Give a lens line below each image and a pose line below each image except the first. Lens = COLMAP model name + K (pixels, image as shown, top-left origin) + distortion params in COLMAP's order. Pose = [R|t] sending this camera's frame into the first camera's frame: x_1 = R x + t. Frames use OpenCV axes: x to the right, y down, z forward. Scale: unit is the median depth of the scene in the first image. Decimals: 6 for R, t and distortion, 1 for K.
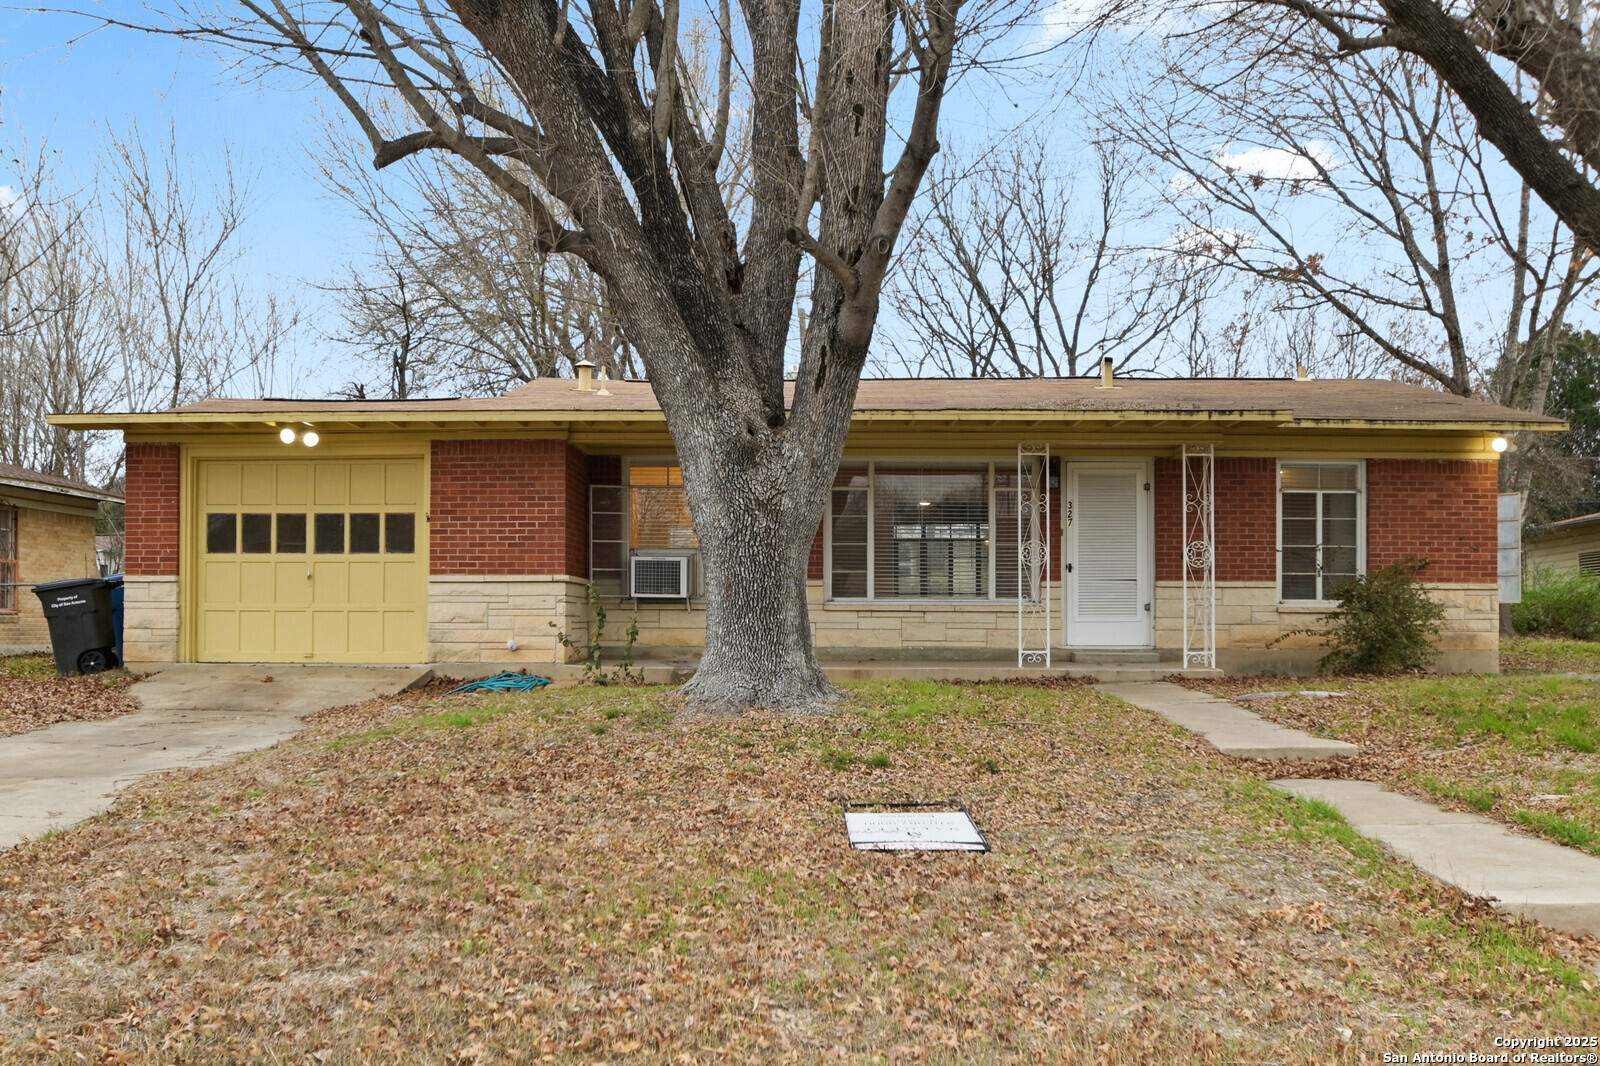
lens RADIAL K [[1466.1, 0, 800.0], [0, 1466.1, 533.0], [0, 0, 1]] dist [-0.005049, 0.002006]
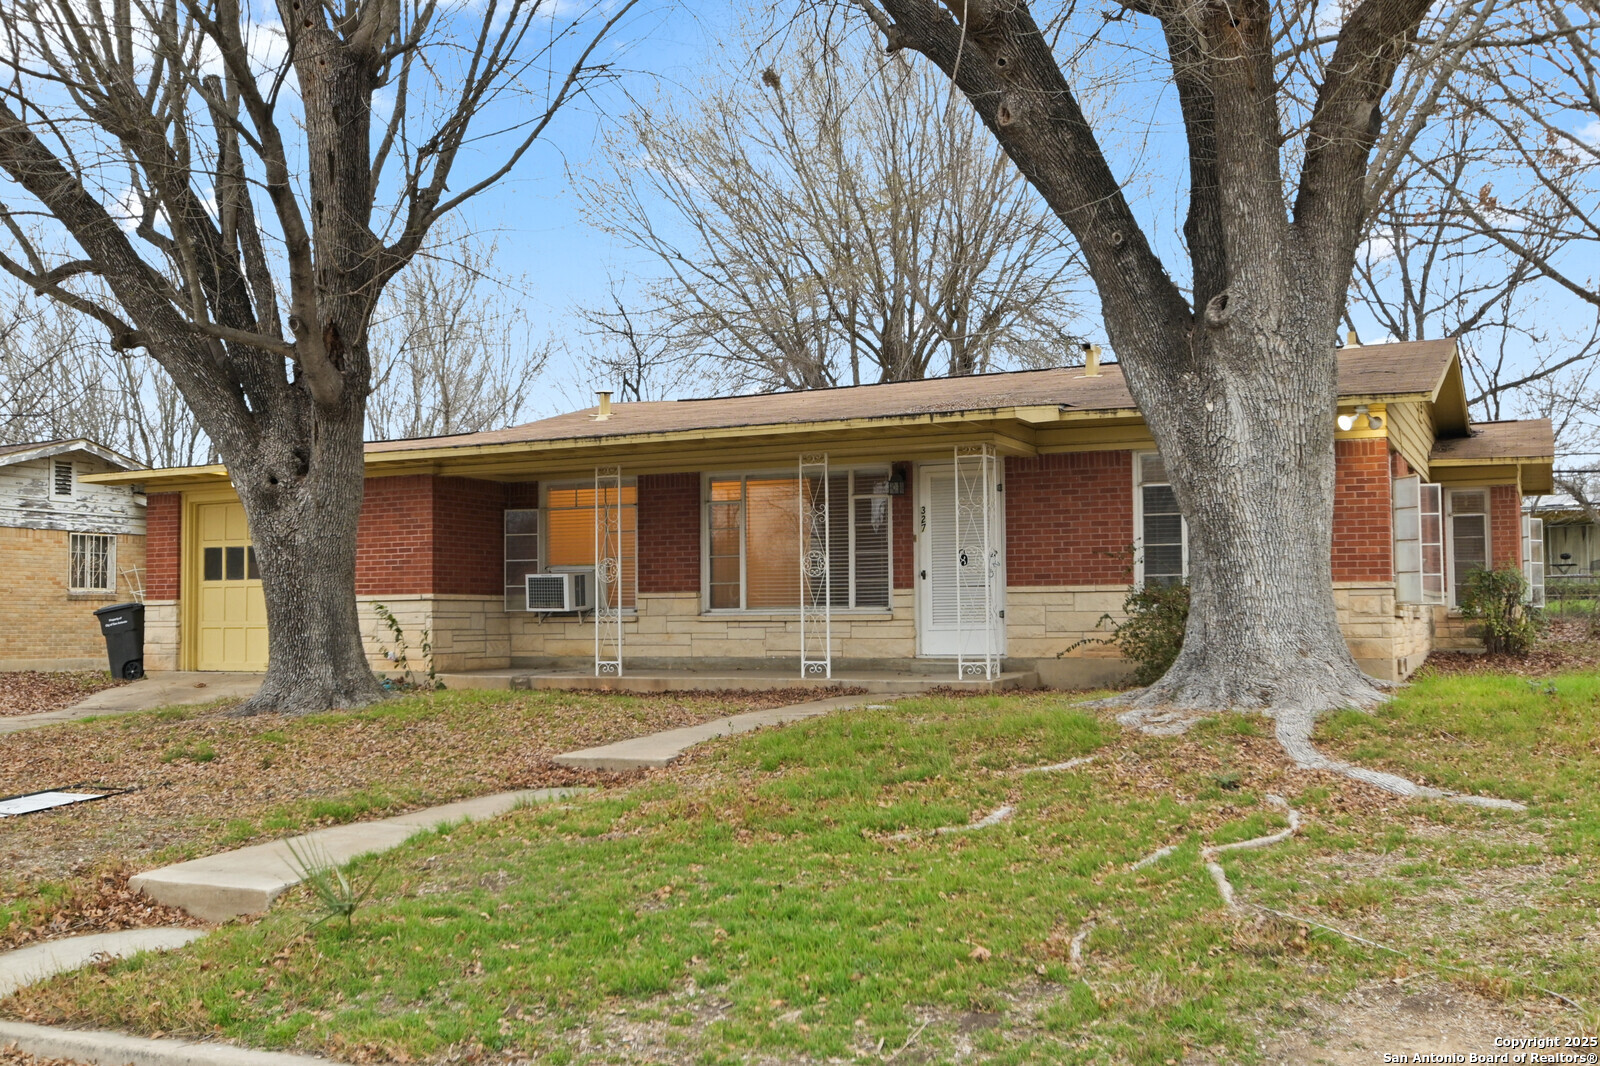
lens RADIAL K [[1638.8, 0, 800.0], [0, 1638.8, 533.0], [0, 0, 1]] dist [0.000354, 0.009793]
pose [[0.901308, -0.034036, -0.431840, 0.636266], [0.037060, 0.999312, -0.001412, -0.005807], [0.431591, -0.014732, 0.901949, -0.015338]]
